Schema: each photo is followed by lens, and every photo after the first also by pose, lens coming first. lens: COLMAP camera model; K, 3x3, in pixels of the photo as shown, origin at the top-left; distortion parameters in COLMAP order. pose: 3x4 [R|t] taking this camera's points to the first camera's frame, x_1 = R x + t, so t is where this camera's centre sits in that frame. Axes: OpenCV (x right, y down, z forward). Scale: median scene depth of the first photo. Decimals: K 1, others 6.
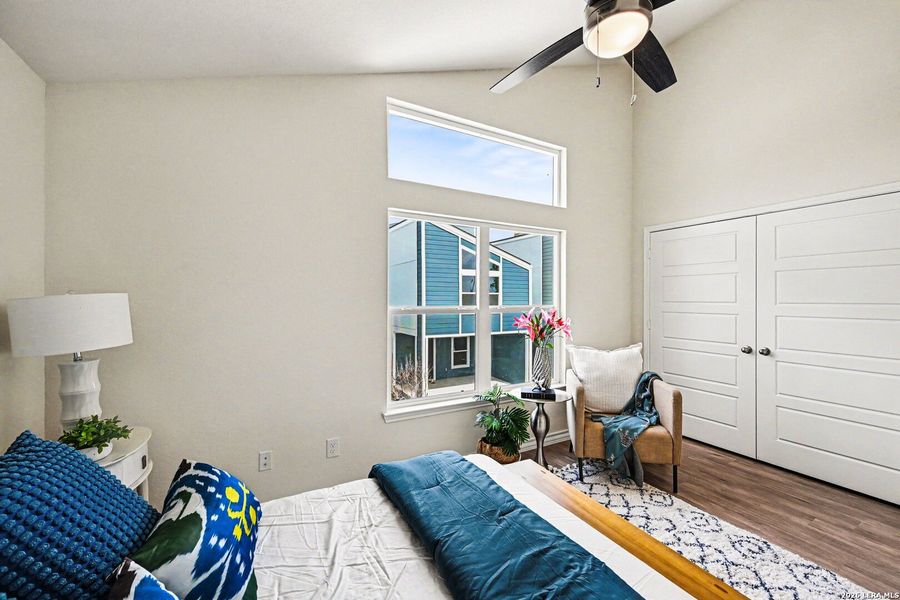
lens RADIAL K [[366.8, 0, 451.8], [0, 366.8, 299.9], [0, 0, 1]] dist [-0.001689, 0.000249]
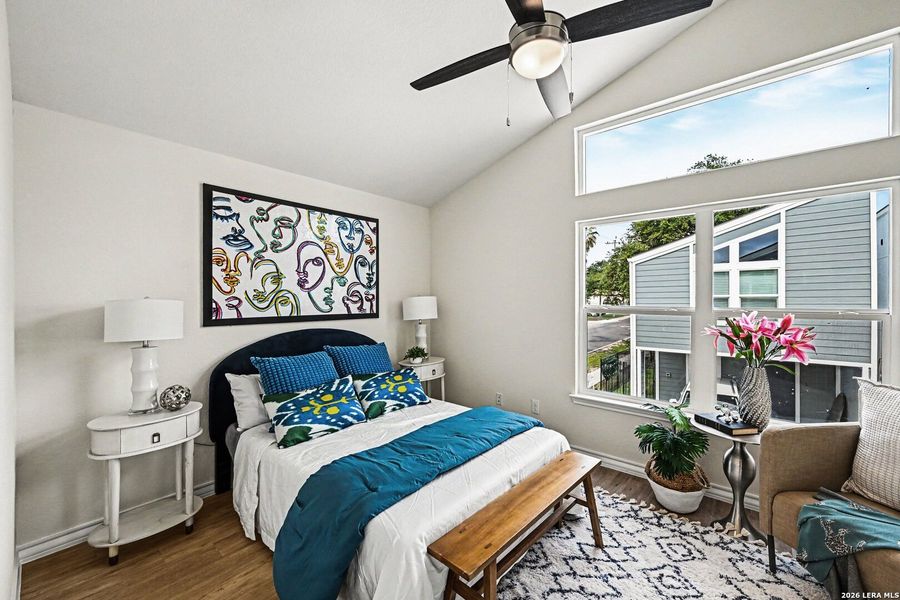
lens RADIAL K [[366.8, 0, 450.9], [0, 366.8, 299.1], [0, 0, 1]] dist [-0.001689, 0.000249]
pose [[0.330308, -0.002029, -0.943871, 0.985940], [-0.010879, 0.999923, -0.005957, 0.011008], [0.943811, 0.012236, 0.330260, 0.280721]]
